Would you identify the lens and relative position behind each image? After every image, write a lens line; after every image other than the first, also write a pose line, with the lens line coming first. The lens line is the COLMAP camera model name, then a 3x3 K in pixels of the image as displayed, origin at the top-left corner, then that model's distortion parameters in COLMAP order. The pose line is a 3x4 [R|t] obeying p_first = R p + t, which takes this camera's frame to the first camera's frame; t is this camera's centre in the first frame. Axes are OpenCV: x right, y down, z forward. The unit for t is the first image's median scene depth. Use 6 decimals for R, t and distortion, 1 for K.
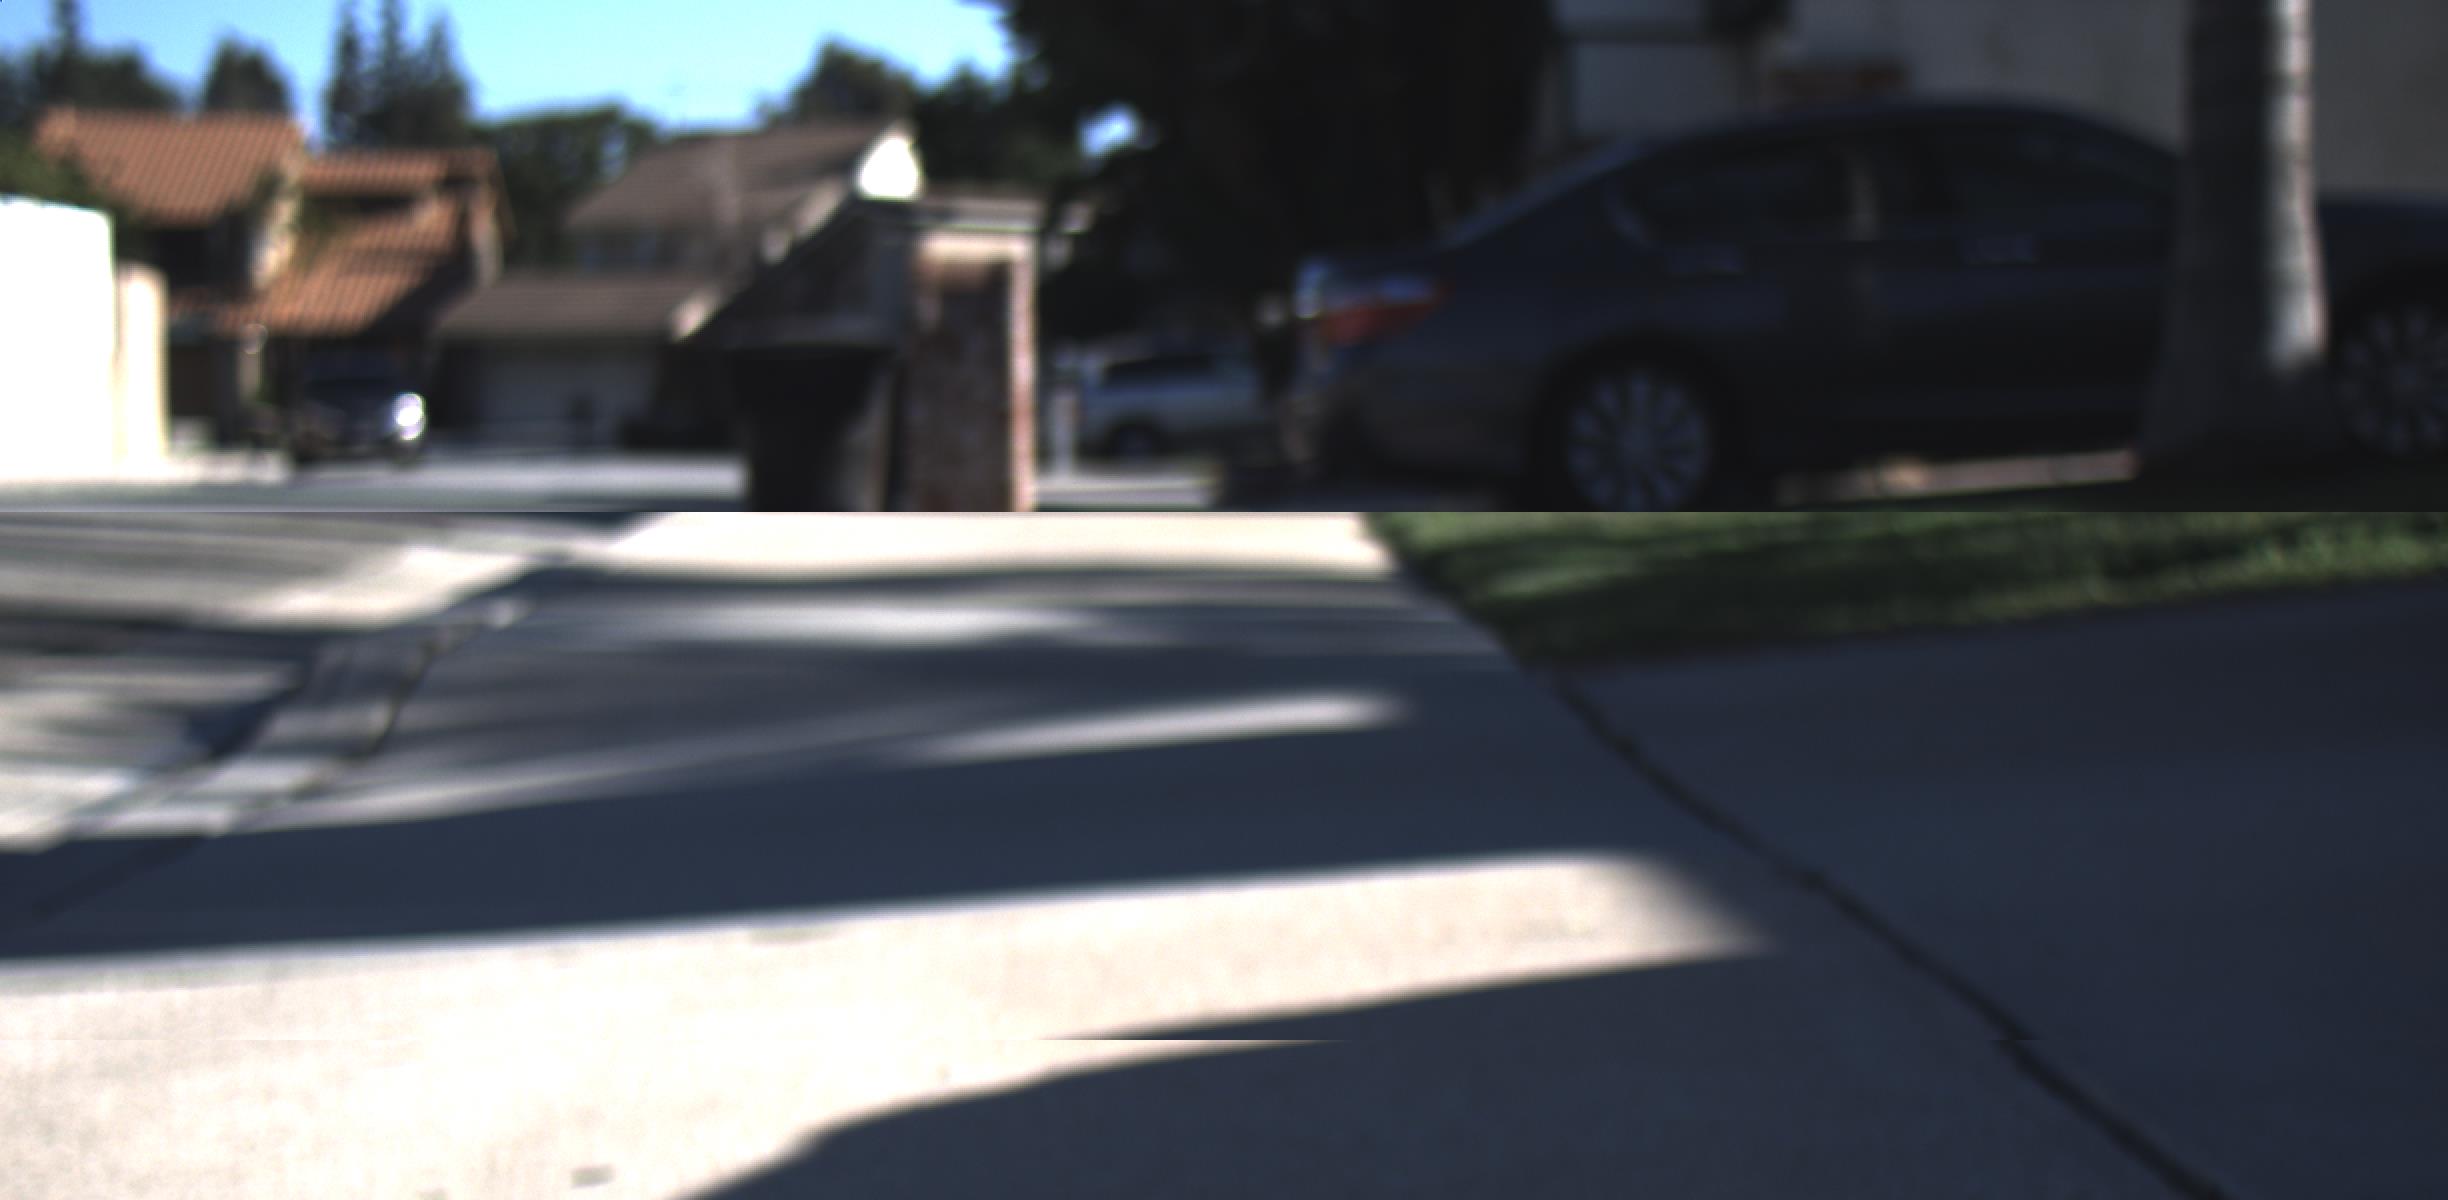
lens RADIAL K [[4378.7, 0, 1231.2], [0, 4378.7, 603.5], [0, 0, 1]] dist [0.009191, 0.111838]
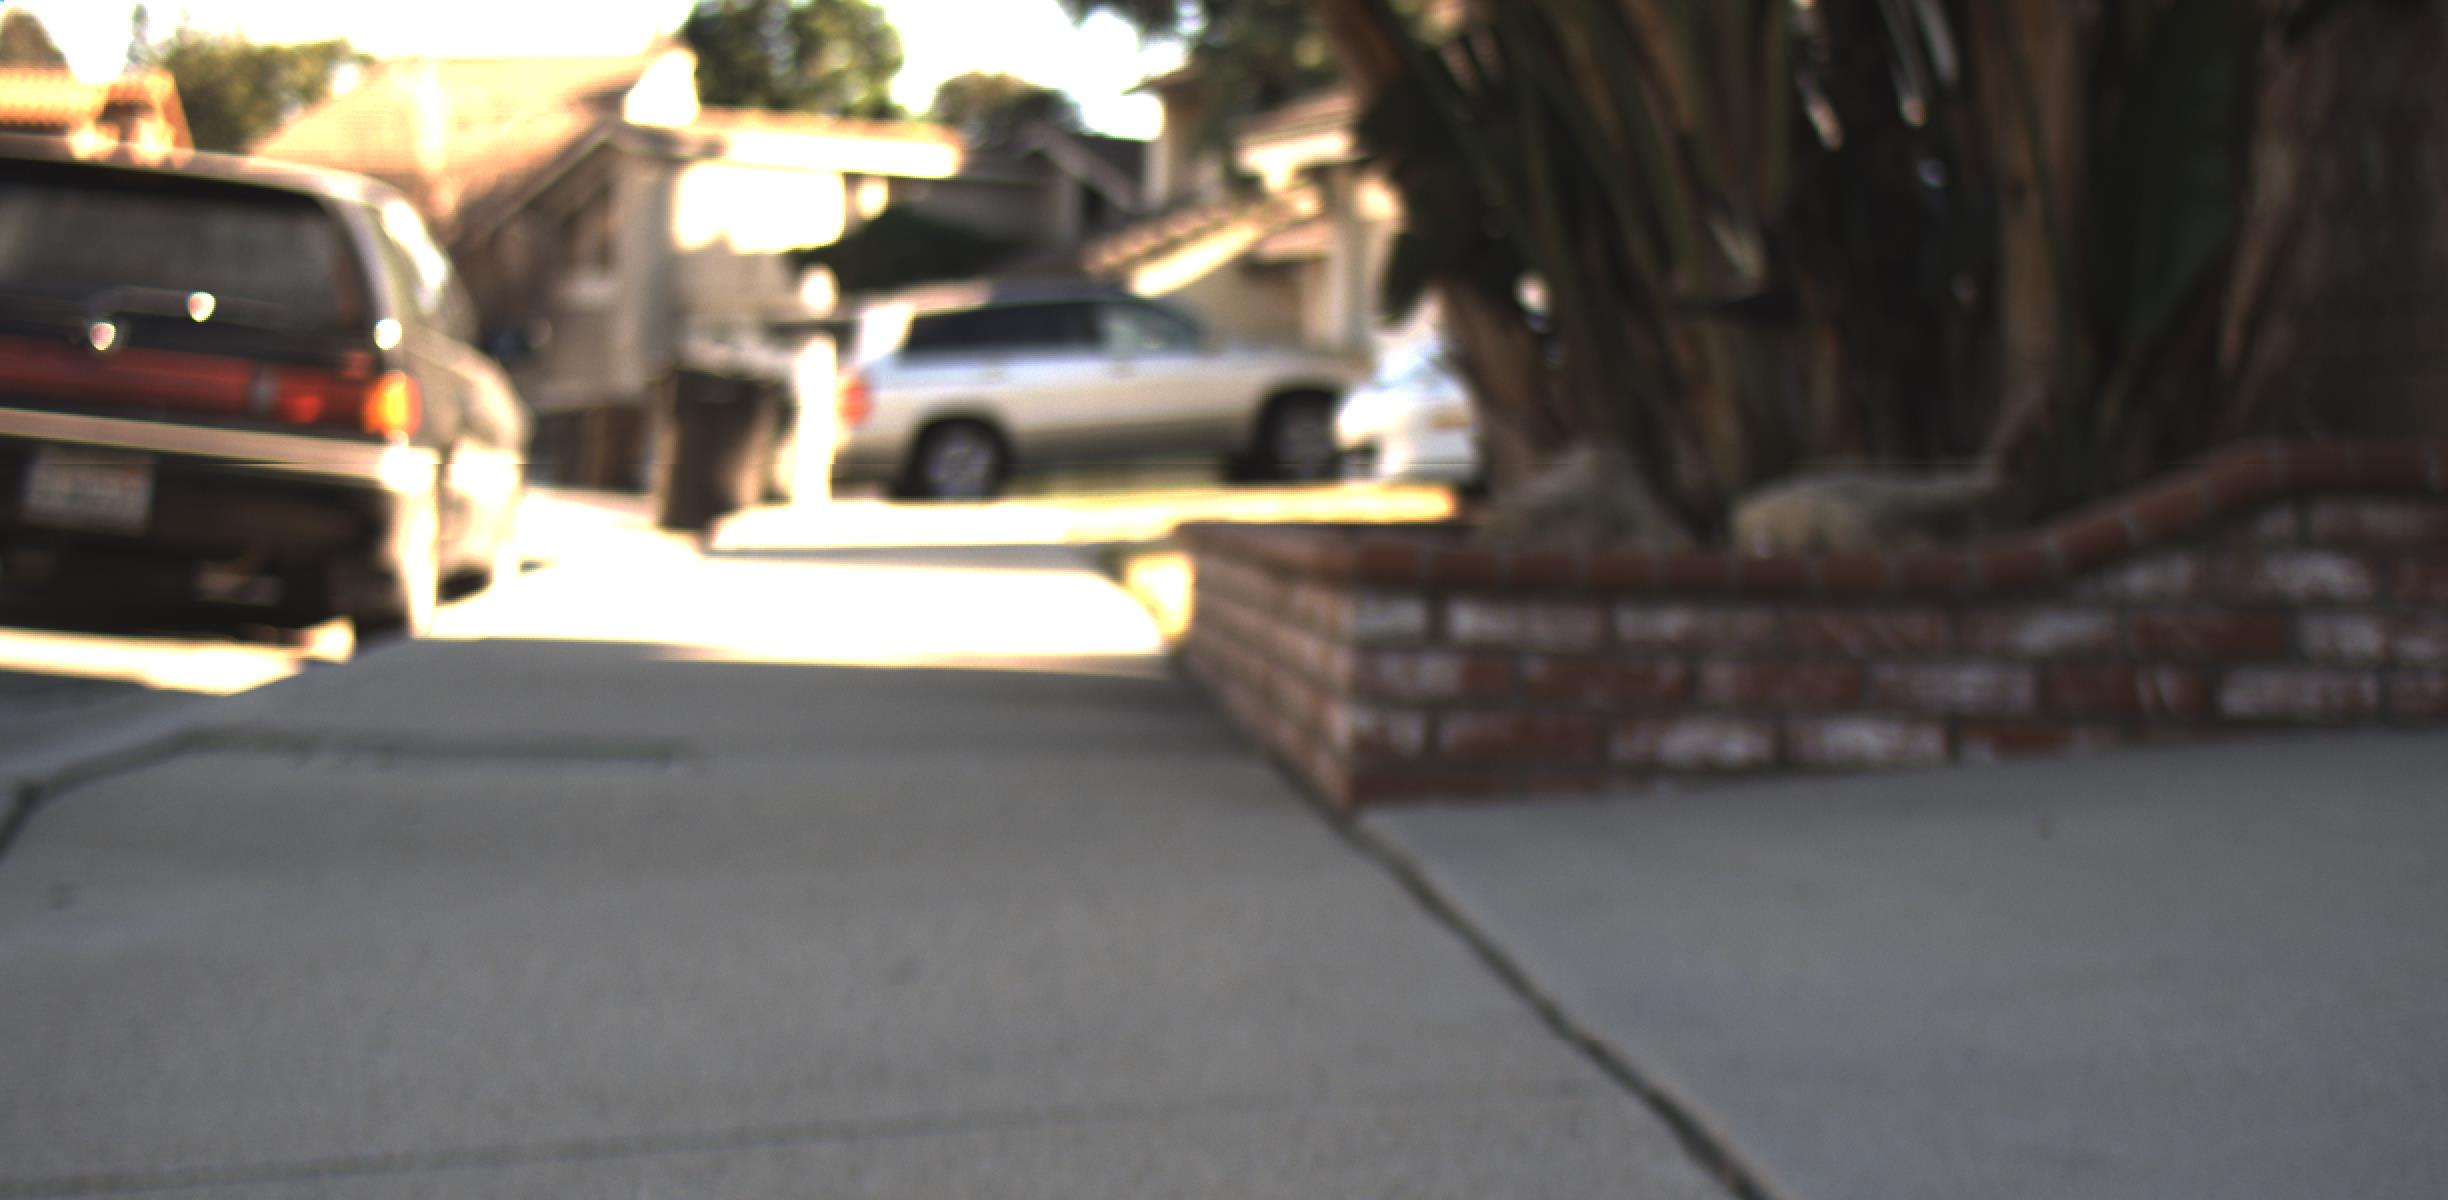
lens RADIAL K [[4411.7, 0, 1223.9], [0, 4411.7, 601.0], [0, 0, 1]] dist [-0.002074, 0.209220]
pose [[0.999167, 0.022074, 0.034311, -0.003554], [-0.021897, 0.999745, -0.005540, -0.008607], [-0.034425, 0.004784, 0.999396, 0.233322]]
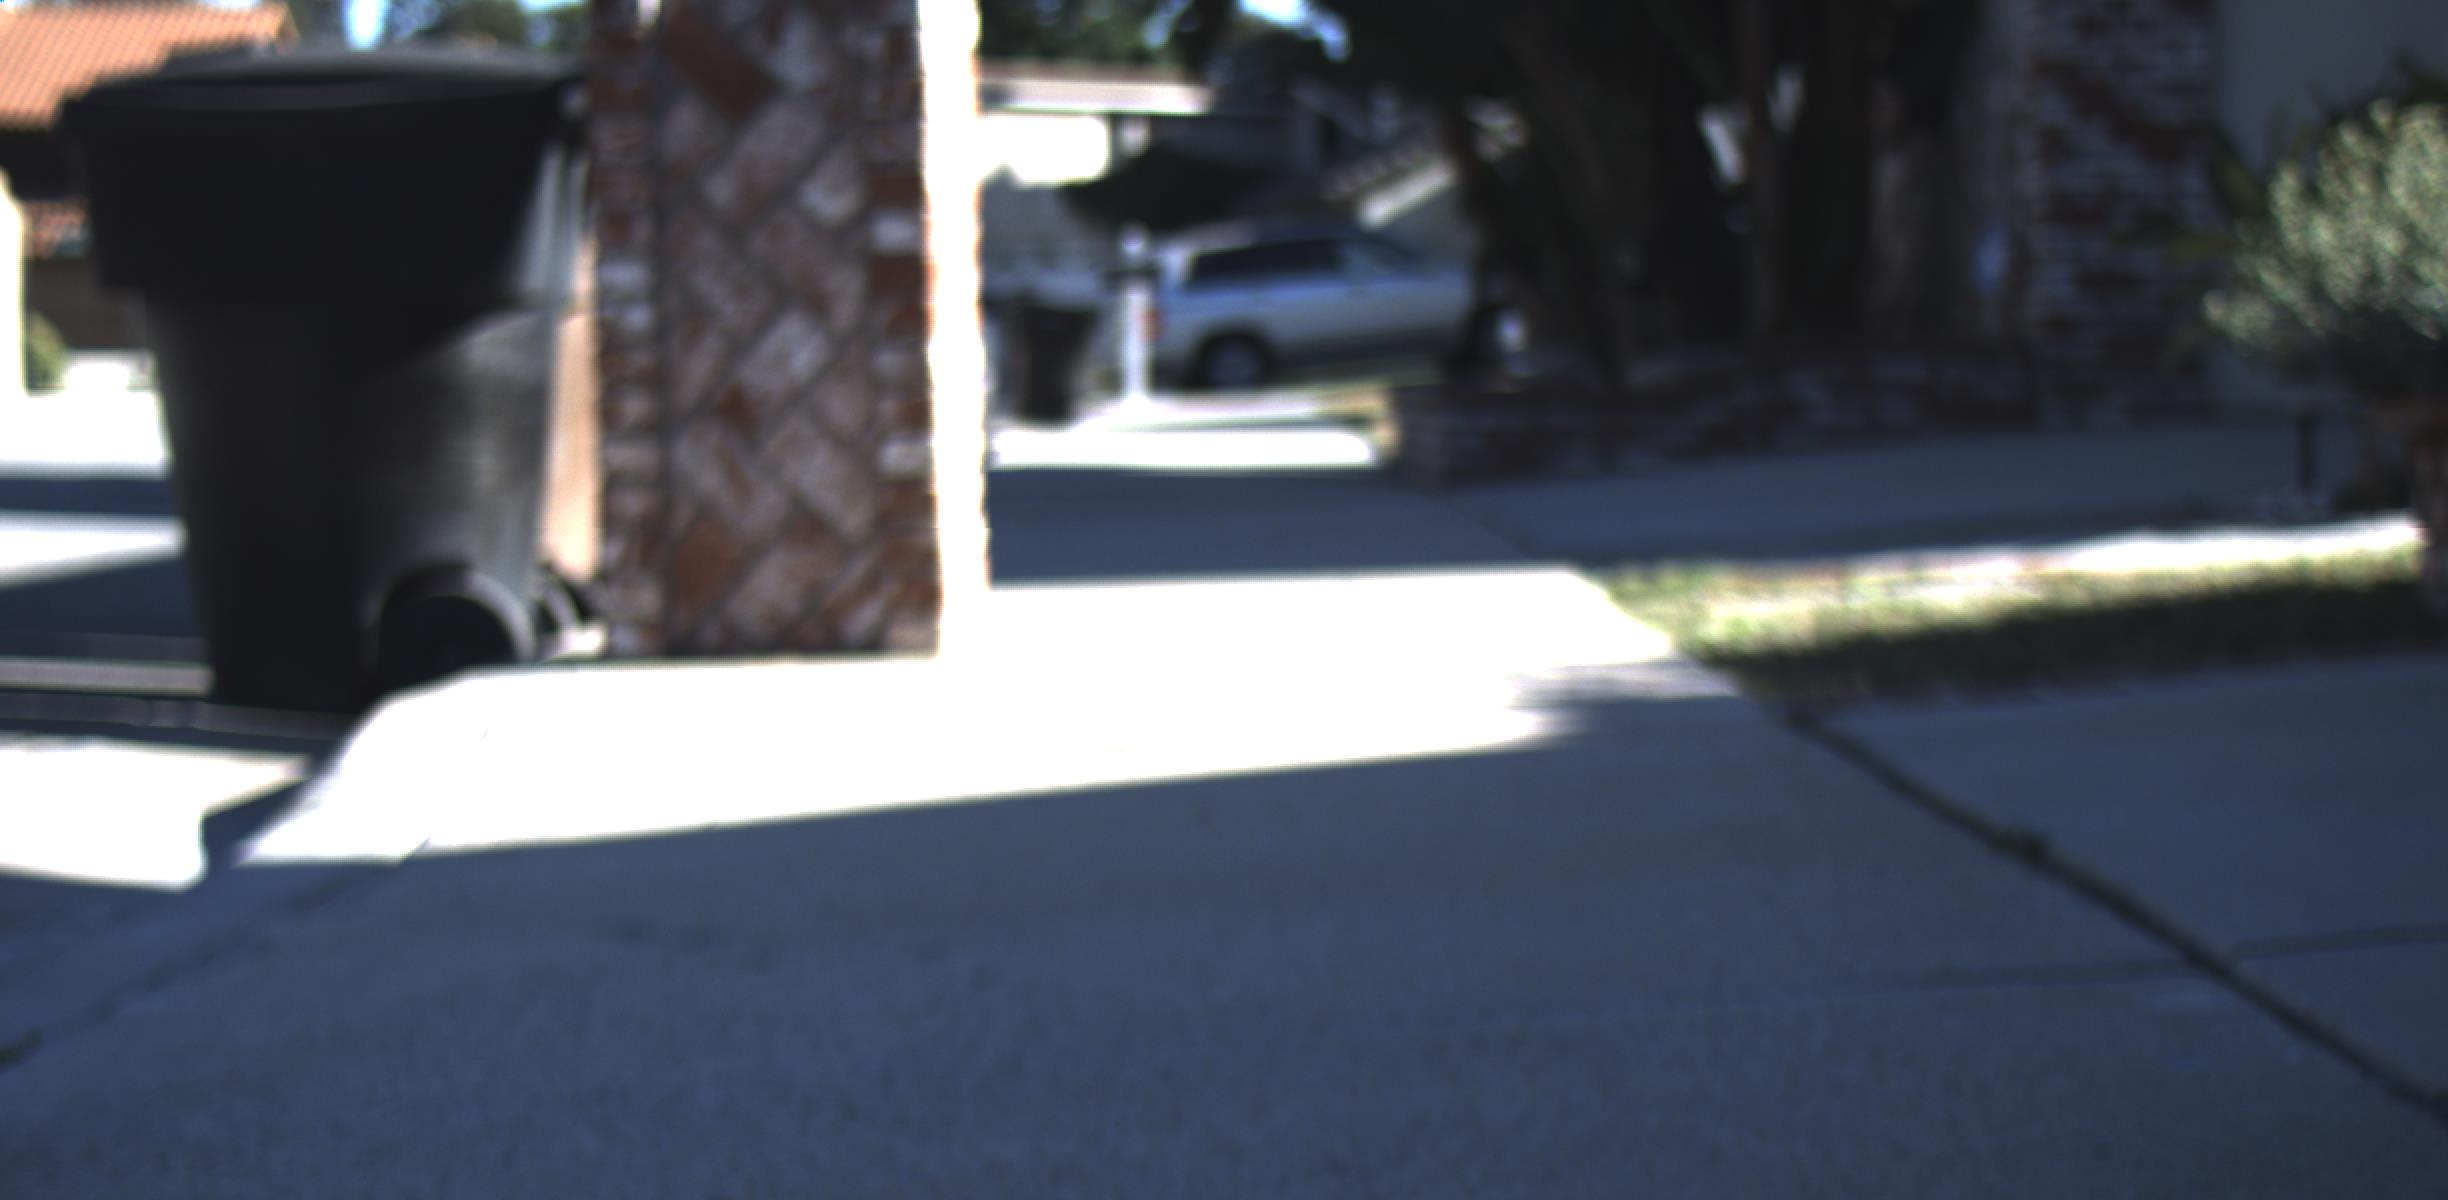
lens RADIAL K [[4411.7, 0, 1223.9], [0, 4411.7, 601.0], [0, 0, 1]] dist [-0.002074, 0.209220]
pose [[0.999711, -0.010248, -0.021729, -0.004251], [0.010628, 0.999791, 0.017437, -0.005126], [0.021546, -0.017662, 0.999612, 0.137795]]
